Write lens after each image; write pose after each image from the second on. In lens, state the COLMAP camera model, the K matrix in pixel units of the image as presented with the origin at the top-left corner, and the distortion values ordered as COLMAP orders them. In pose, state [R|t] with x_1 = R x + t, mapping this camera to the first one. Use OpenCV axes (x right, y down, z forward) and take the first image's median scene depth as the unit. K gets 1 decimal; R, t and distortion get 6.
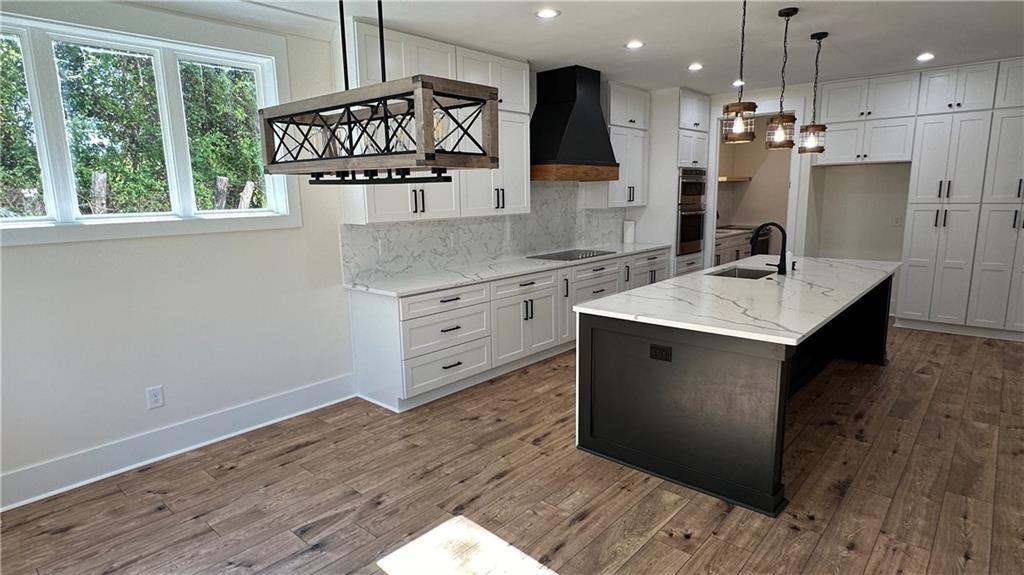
lens RADIAL K [[541.8, 0, 512.0], [0, 541.8, 287.5], [0, 0, 1]] dist [0.003917, 0.000628]
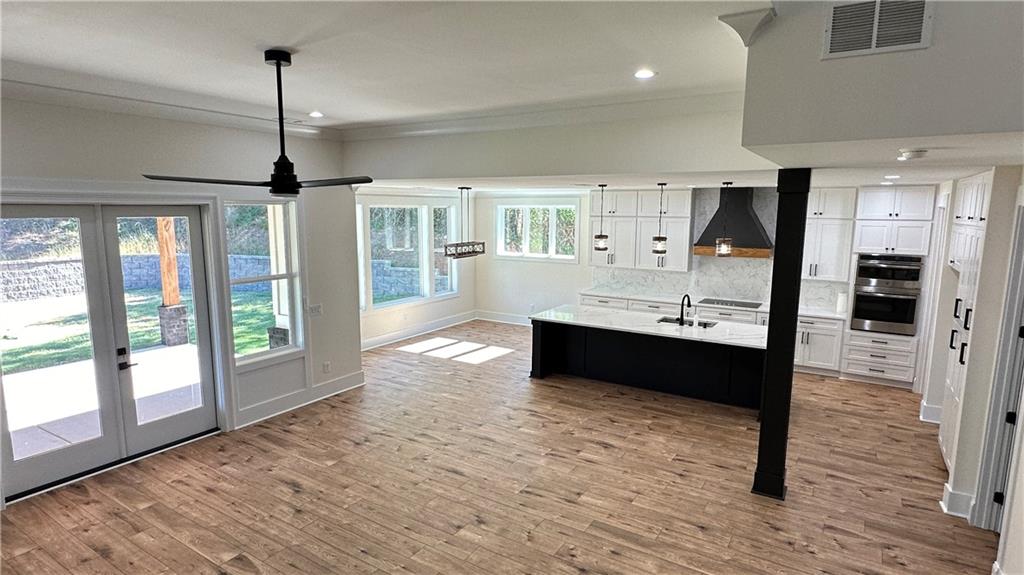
lens RADIAL K [[541.8, 0, 512.0], [0, 541.8, 287.5], [0, 0, 1]] dist [0.003917, 0.000628]
pose [[0.158861, 0.148592, -0.976055, 2.335314], [-0.178026, 0.976716, 0.119718, -0.275049], [0.971118, 0.154744, 0.181616, 0.217030]]
